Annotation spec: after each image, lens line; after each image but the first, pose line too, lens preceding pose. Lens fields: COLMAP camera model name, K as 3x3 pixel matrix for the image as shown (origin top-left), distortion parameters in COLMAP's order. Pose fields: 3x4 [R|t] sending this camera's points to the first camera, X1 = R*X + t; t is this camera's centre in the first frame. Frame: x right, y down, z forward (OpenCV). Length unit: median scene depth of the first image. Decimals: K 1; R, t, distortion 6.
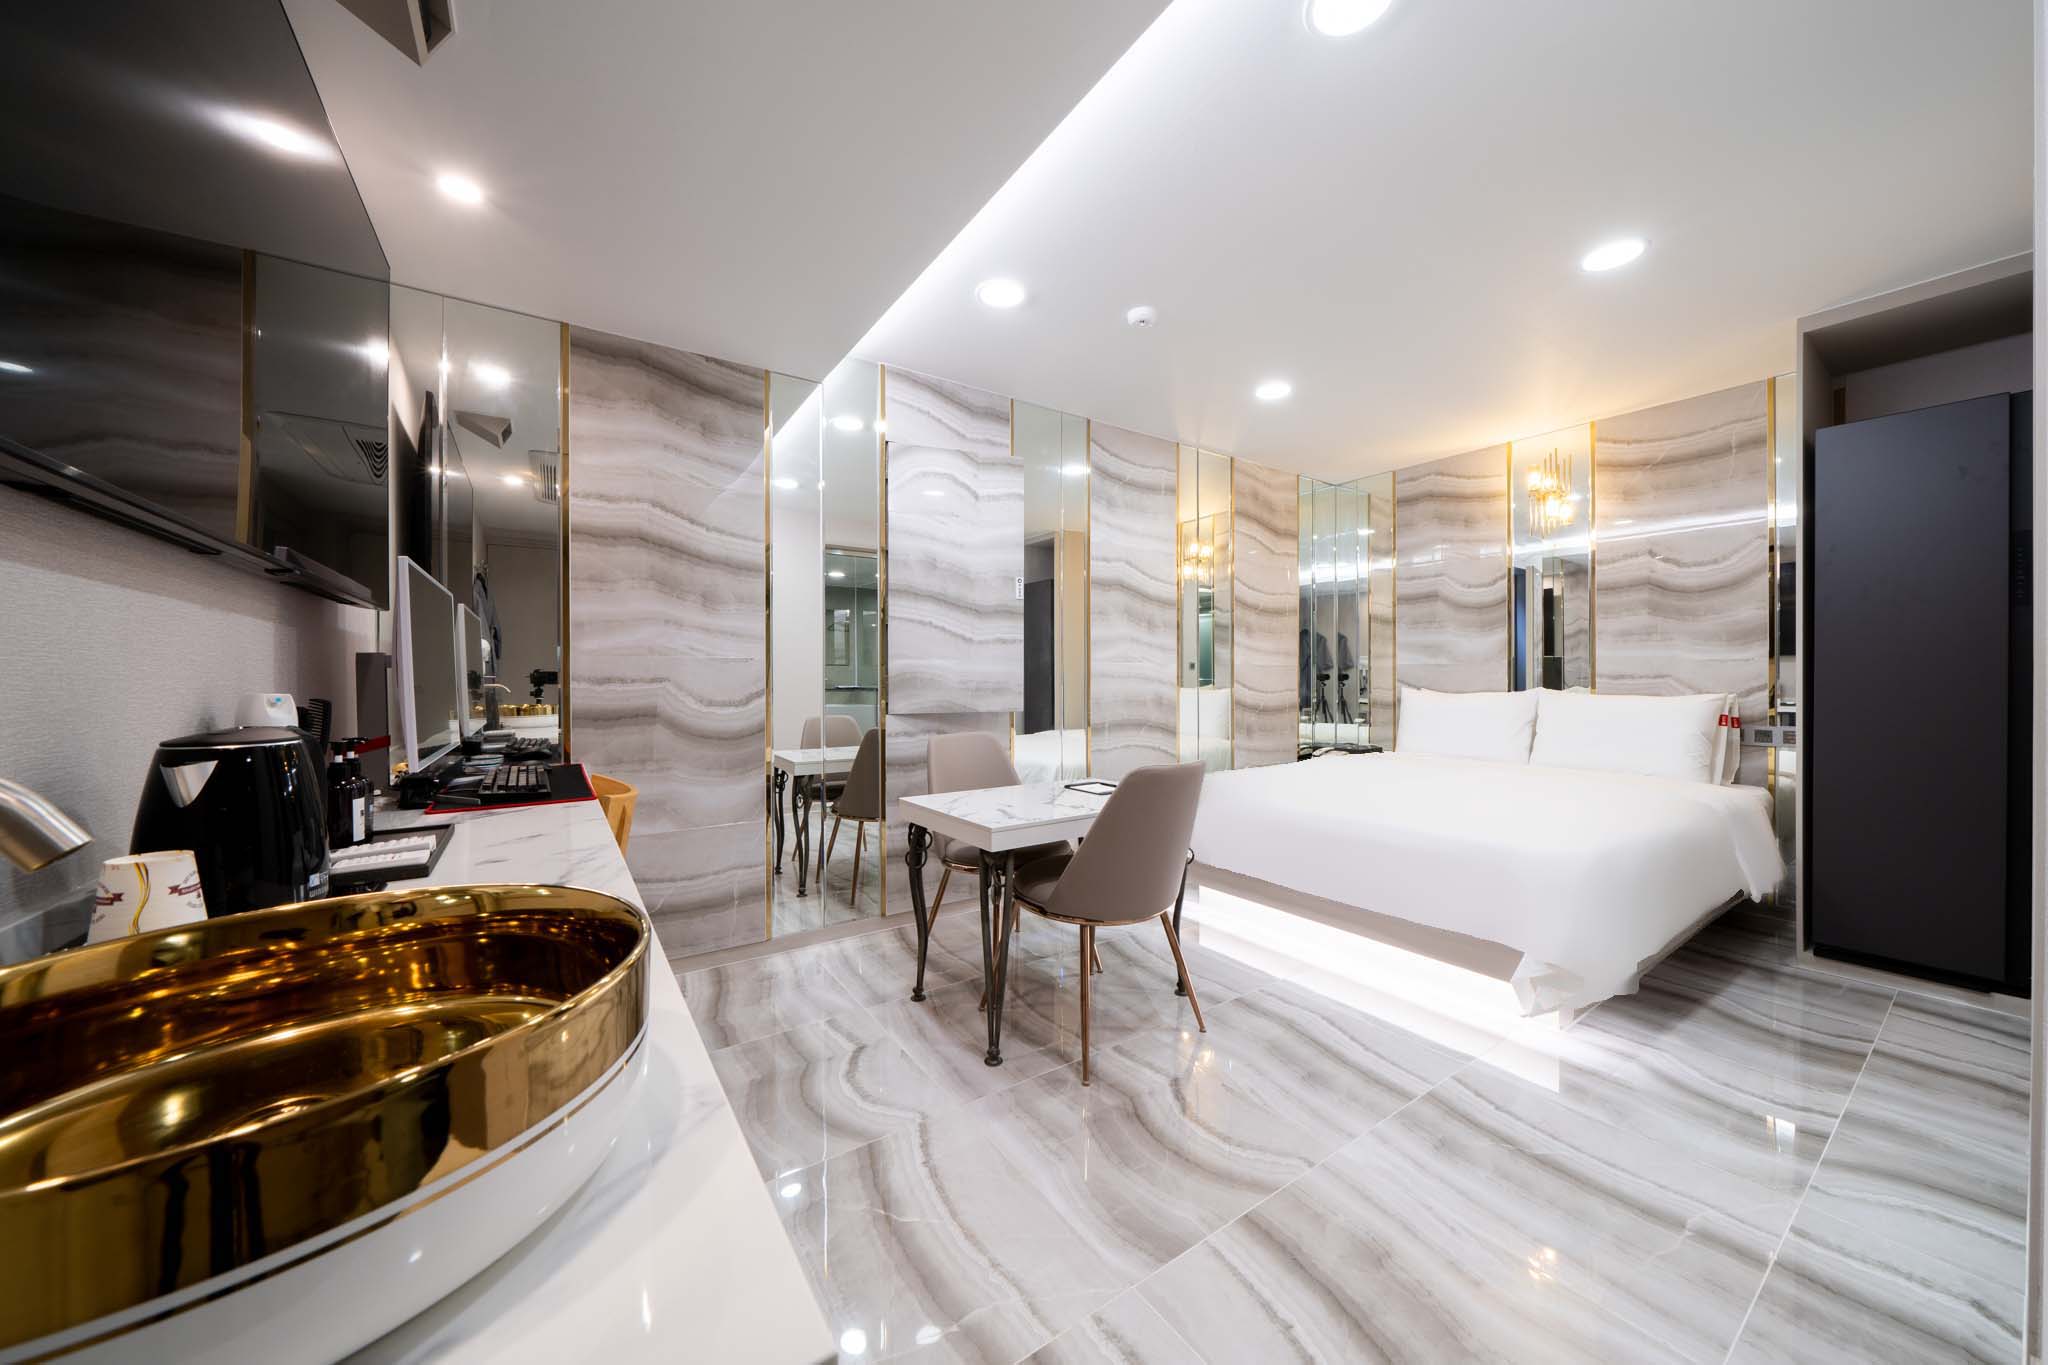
lens RADIAL K [[699.0, 0, 1028.0], [0, 699.0, 693.2], [0, 0, 1]] dist [-0.008551, 0.000318]
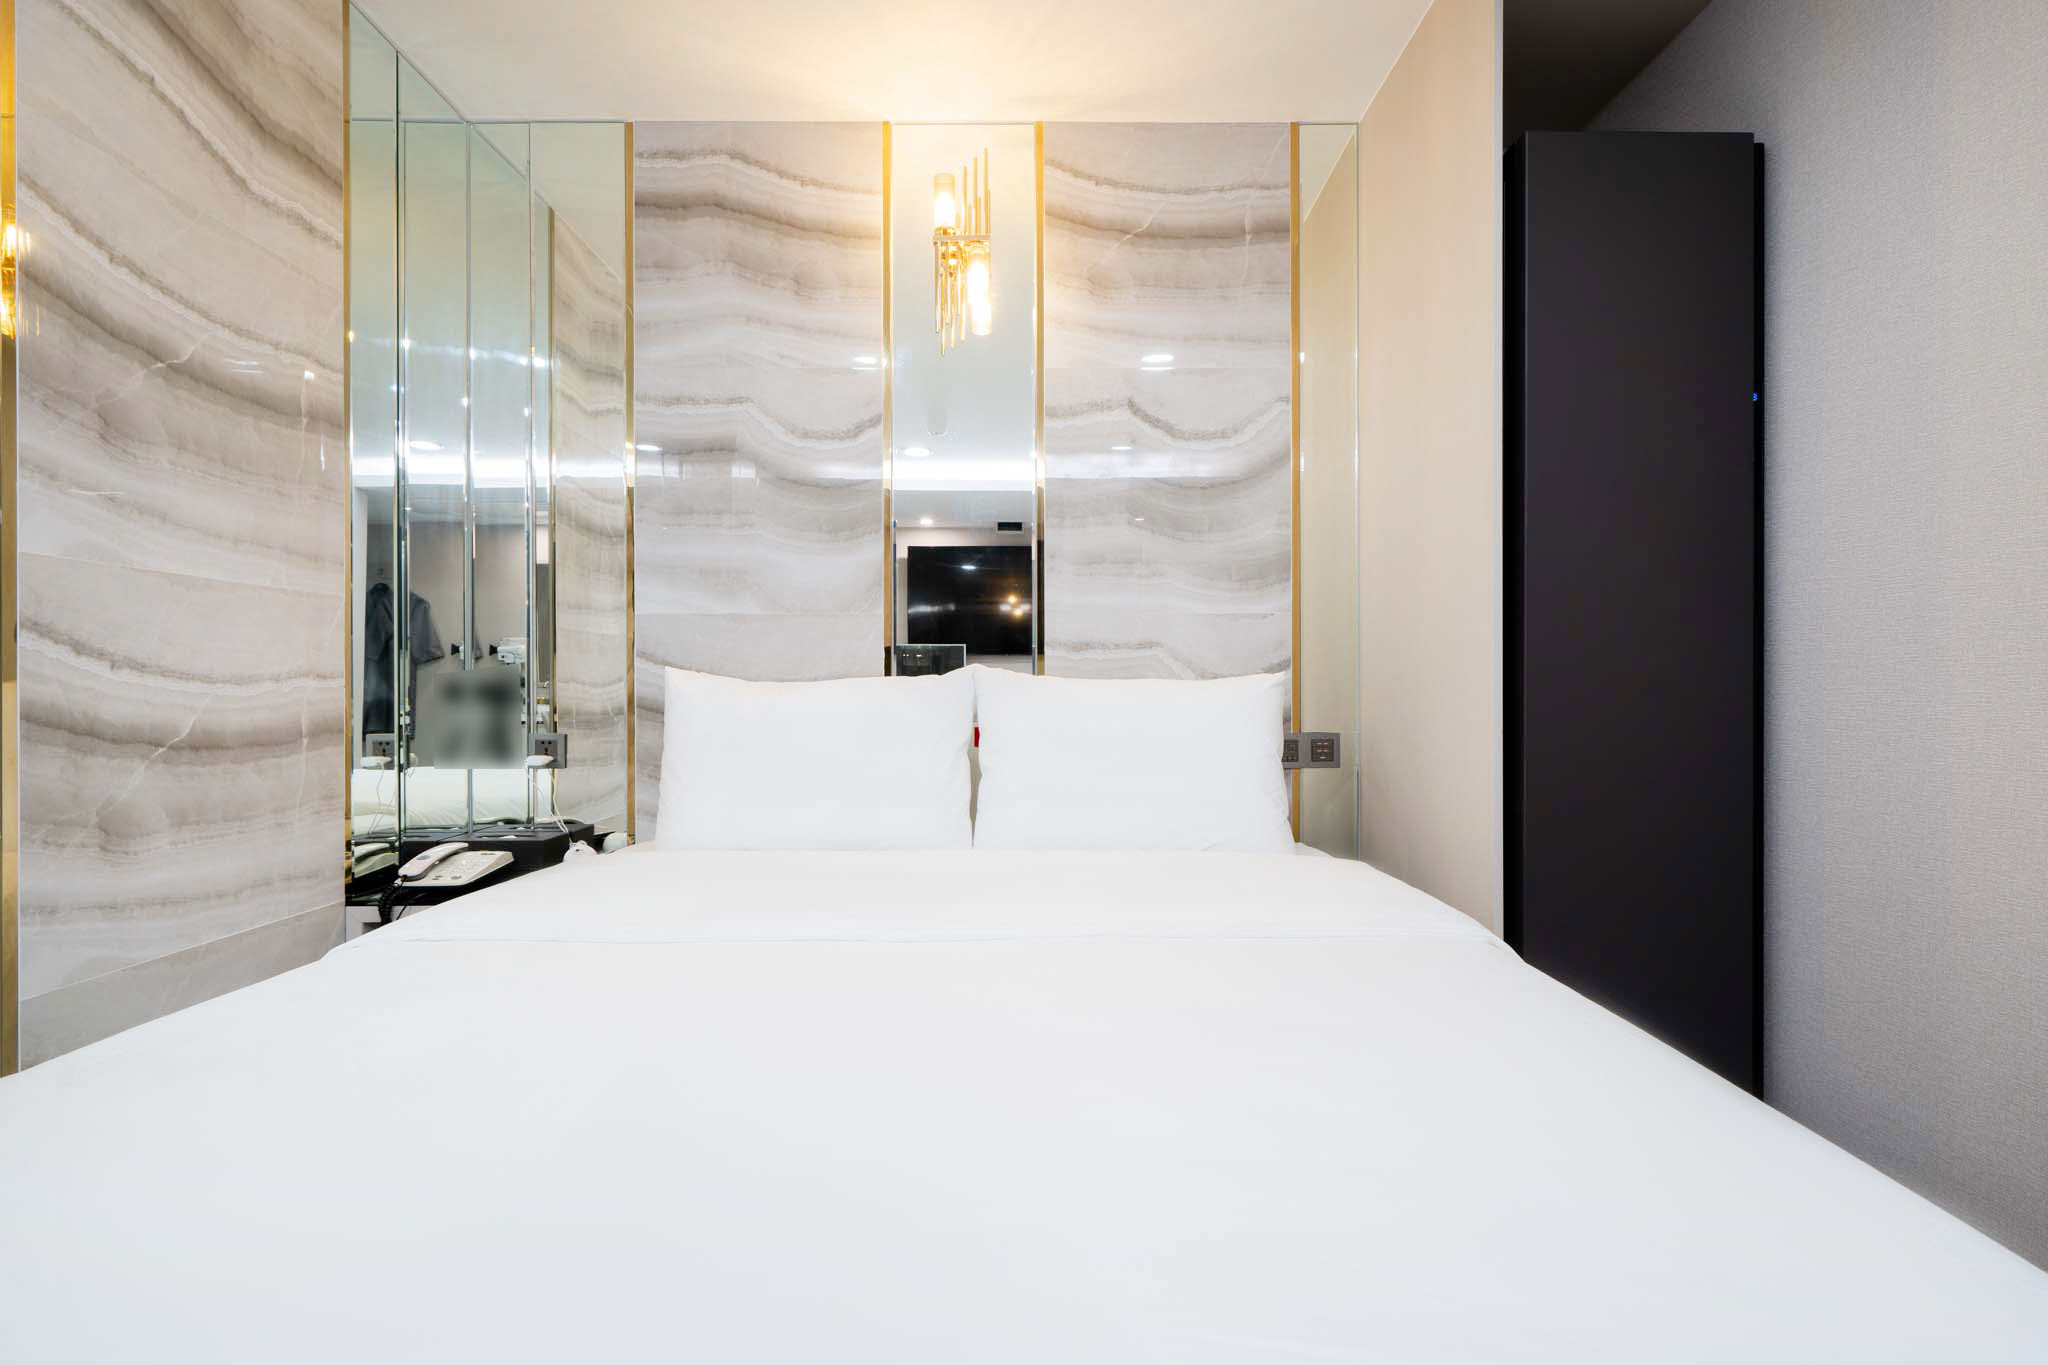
lens RADIAL K [[942.6, 0, 1024.0], [0, 942.6, 682.5], [0, 0, 1]] dist [0.000568, 0.000222]
pose [[0.561471, 0.005571, 0.827478, 0.225113], [0.016103, 0.999714, -0.017657, 0.012189], [-0.827340, 0.023239, 0.561221, 0.556843]]
